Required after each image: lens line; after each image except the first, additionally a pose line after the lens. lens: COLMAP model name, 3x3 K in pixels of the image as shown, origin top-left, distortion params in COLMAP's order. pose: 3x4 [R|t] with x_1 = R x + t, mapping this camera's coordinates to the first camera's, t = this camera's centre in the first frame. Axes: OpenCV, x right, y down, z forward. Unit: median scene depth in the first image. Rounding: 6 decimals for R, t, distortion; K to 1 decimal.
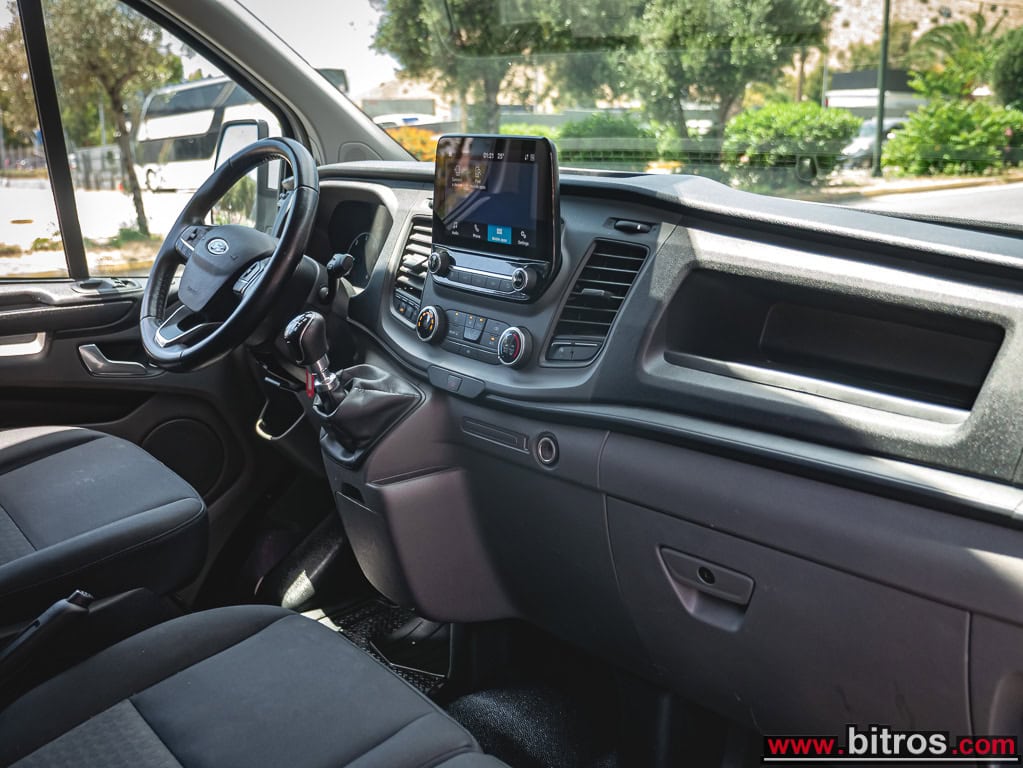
lens RADIAL K [[1031.1, 0, 511.5], [0, 1031.1, 384.0], [0, 0, 1]] dist [-0.011504, 0.005300]
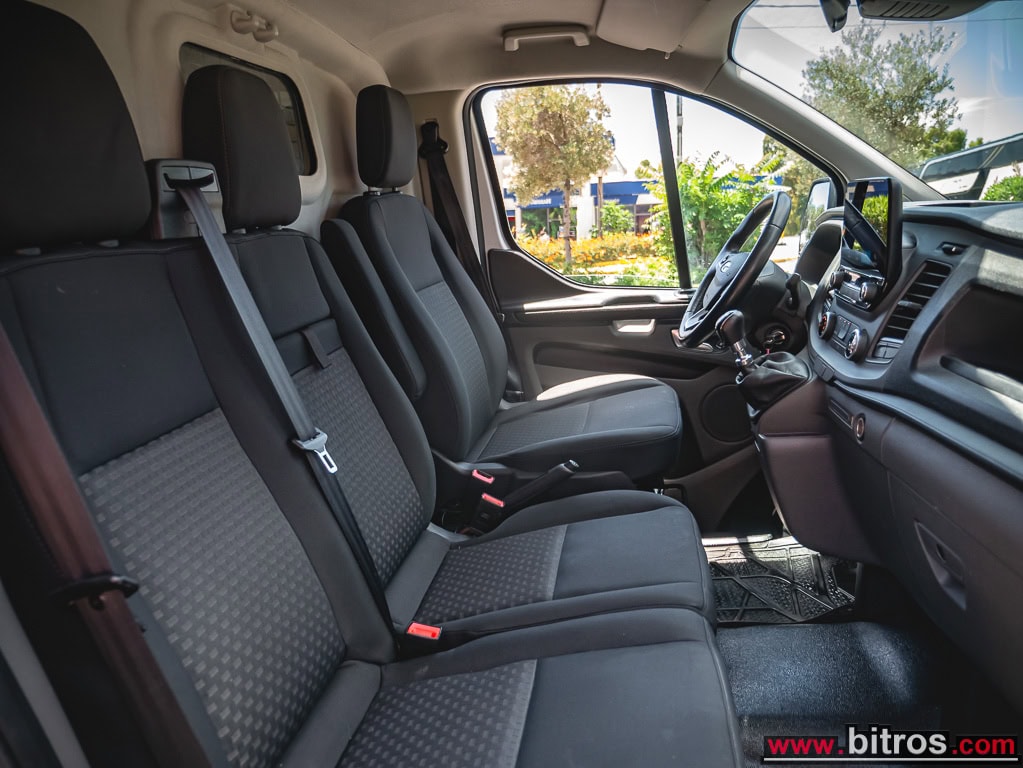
lens RADIAL K [[738.9, 0, 511.5], [0, 738.9, 384.0], [0, 0, 1]] dist [-0.023382, 0.009733]
pose [[0.669367, 0.130839, -0.731320, 0.348324], [-0.123643, 0.990261, 0.063998, 0.005808], [0.732571, 0.047585, 0.679025, 0.067917]]
